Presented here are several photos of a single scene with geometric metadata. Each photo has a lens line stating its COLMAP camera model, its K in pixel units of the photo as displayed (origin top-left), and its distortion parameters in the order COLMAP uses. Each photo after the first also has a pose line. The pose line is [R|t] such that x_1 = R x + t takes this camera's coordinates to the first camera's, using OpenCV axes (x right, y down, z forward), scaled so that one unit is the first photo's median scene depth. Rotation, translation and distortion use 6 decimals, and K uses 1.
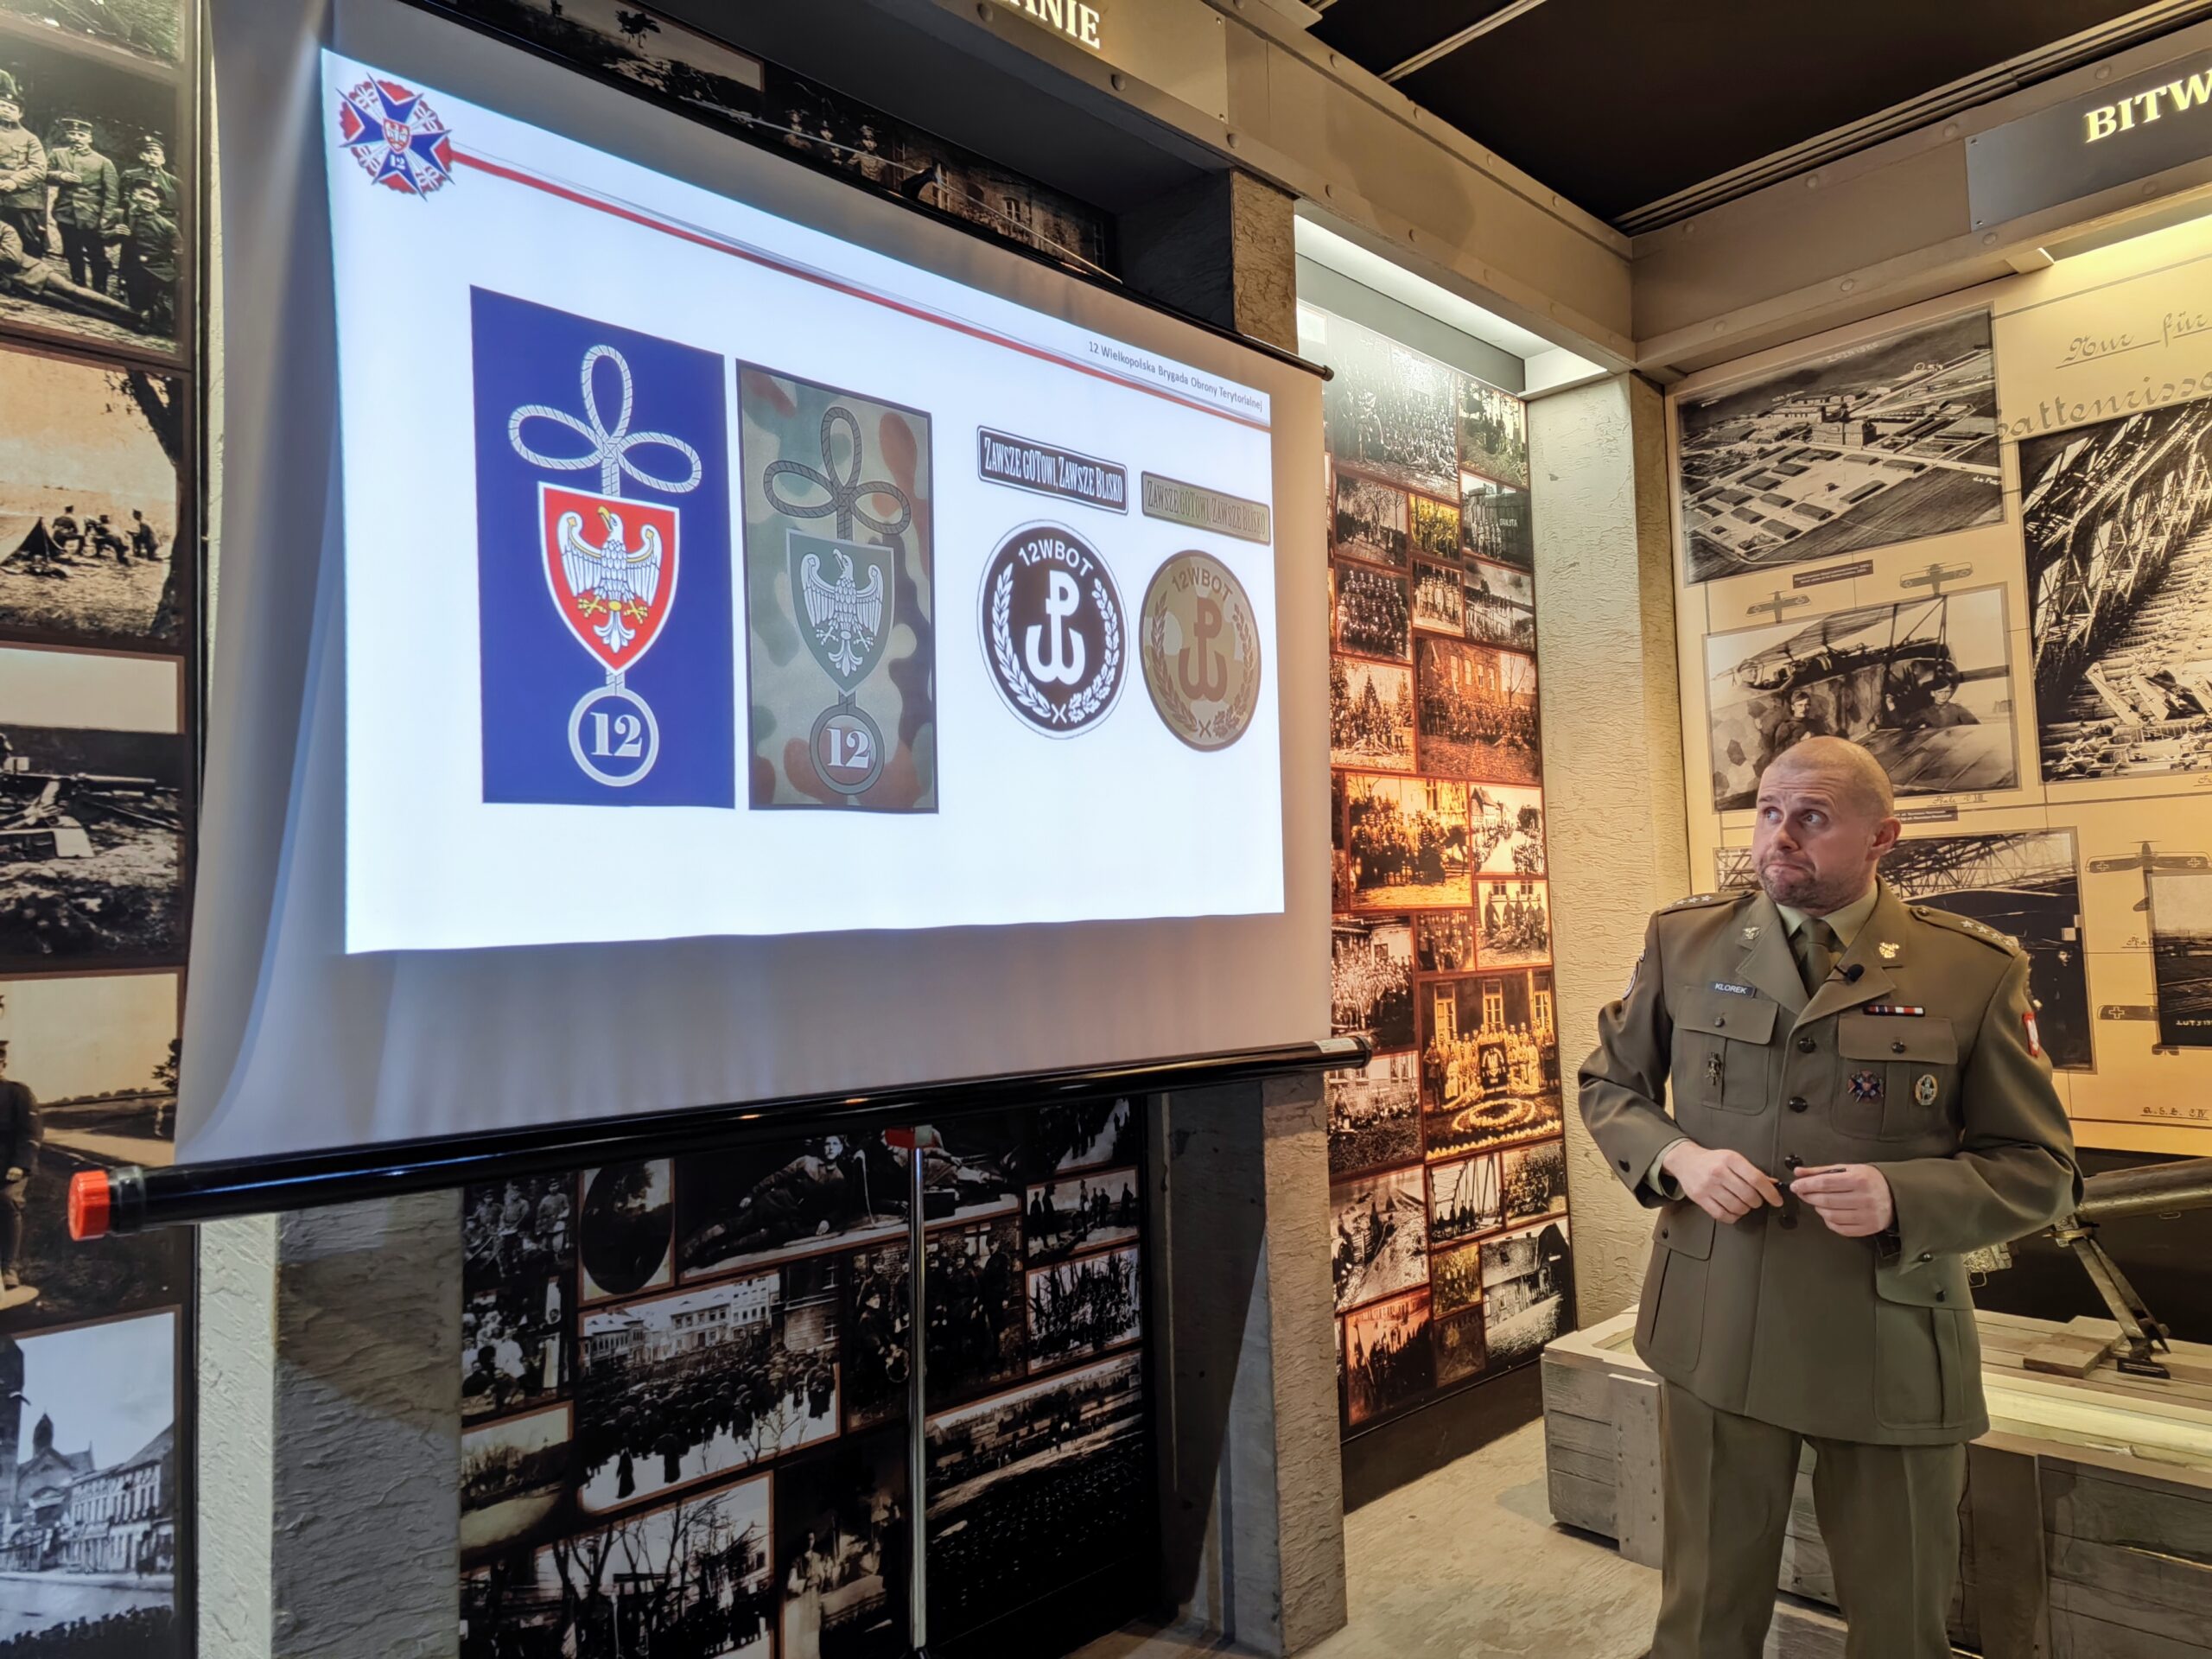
lens RADIAL K [[1451.6, 0, 1127.0], [0, 1451.6, 821.6], [0, 0, 1]] dist [0.088098, -0.067902]
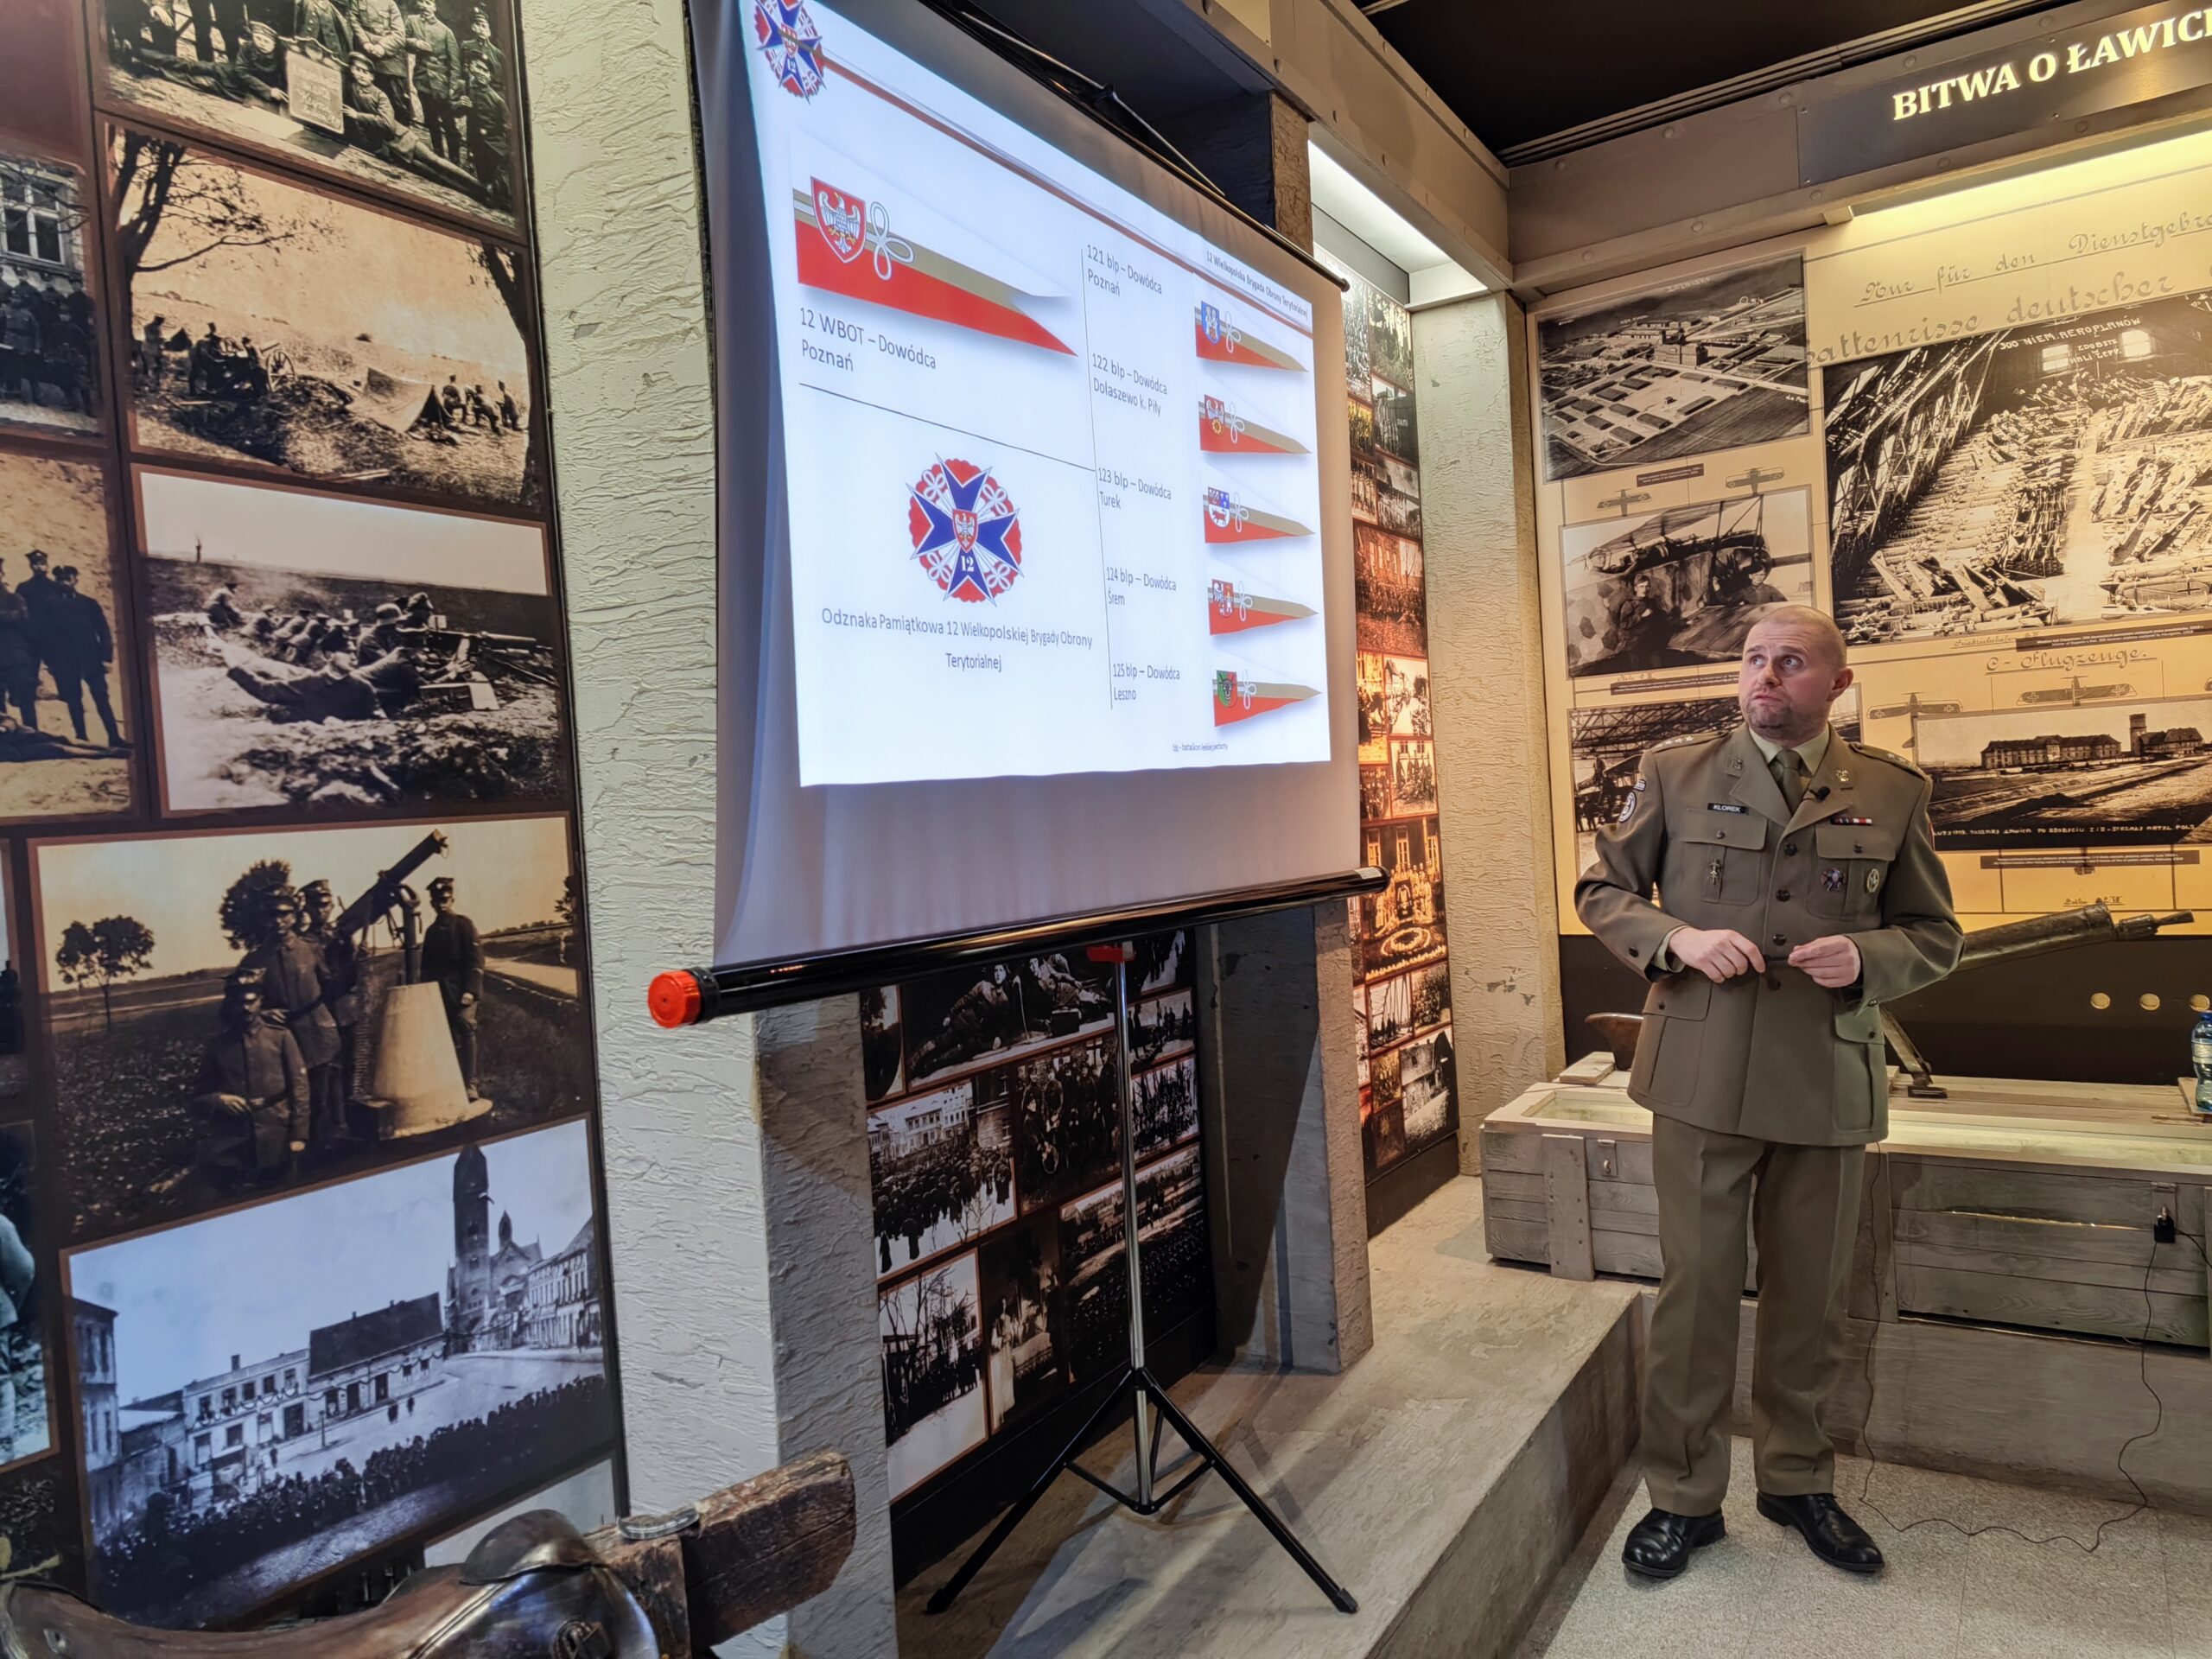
lens RADIAL K [[1468.6, 0, 1081.6], [0, 1468.6, 831.7], [0, 0, 1]] dist [0.068433, -0.050358]
pose [[0.972917, -0.034687, 0.228539, -0.346367], [0.017420, 0.996868, 0.077141, 0.023648], [-0.230499, -0.071070, 0.970474, -0.095096]]
